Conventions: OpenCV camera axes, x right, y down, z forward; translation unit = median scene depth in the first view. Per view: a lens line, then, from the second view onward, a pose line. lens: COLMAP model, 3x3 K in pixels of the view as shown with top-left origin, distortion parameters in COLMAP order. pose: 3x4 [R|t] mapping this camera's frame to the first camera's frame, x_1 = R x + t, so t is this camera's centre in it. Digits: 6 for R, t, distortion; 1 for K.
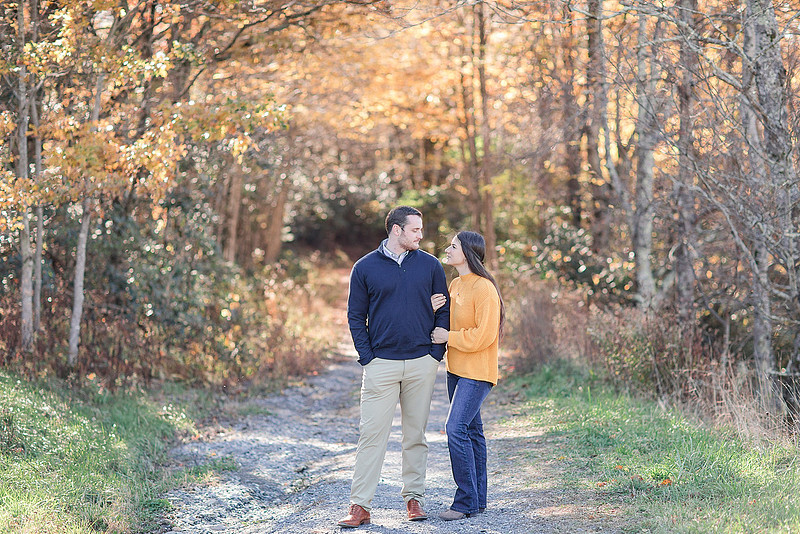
lens RADIAL K [[1910.4, 0, 400.0], [0, 1910.4, 267.0], [0, 0, 1]] dist [0.048145, -0.166201]
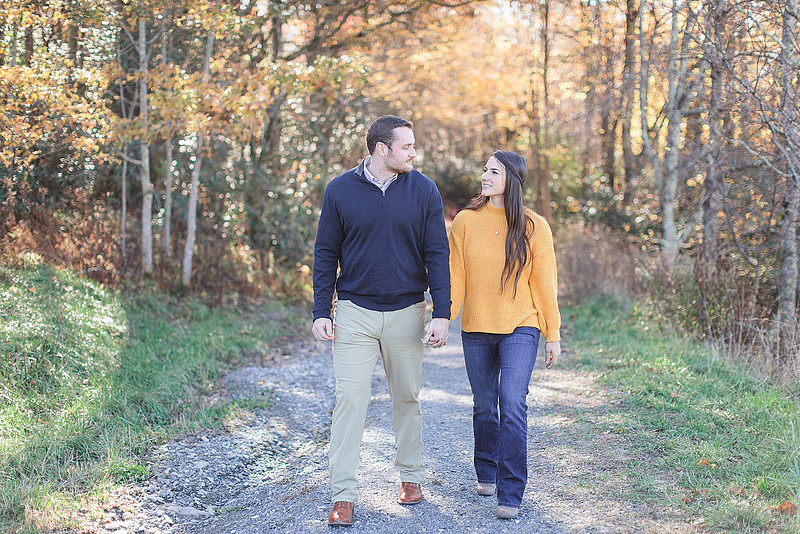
lens RADIAL K [[1217.9, 0, 400.0], [0, 1217.9, 267.0], [0, 0, 1]] dist [0.015185, 0.007196]
pose [[0.996949, 0.030977, -0.071649, 0.012869], [-0.028031, 0.998735, 0.041755, 0.005205], [0.072852, -0.039619, 0.996556, 0.244330]]
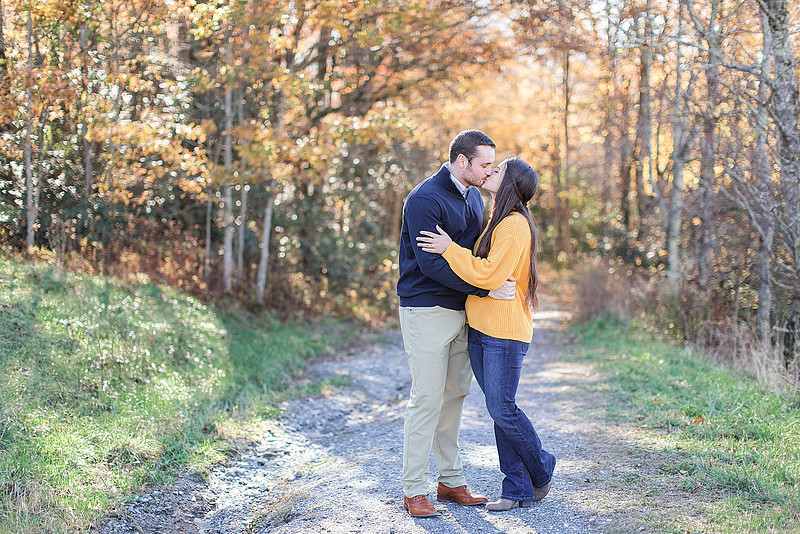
lens RADIAL K [[1196.1, 0, 386.8], [0, 1196.1, 266.2], [0, 0, 1]] dist [0.015725, 0.055985]
pose [[0.993887, 0.037744, -0.103754, 0.011790], [-0.036609, 0.999247, 0.012823, 0.008996], [0.104160, -0.008947, 0.994520, 0.125129]]
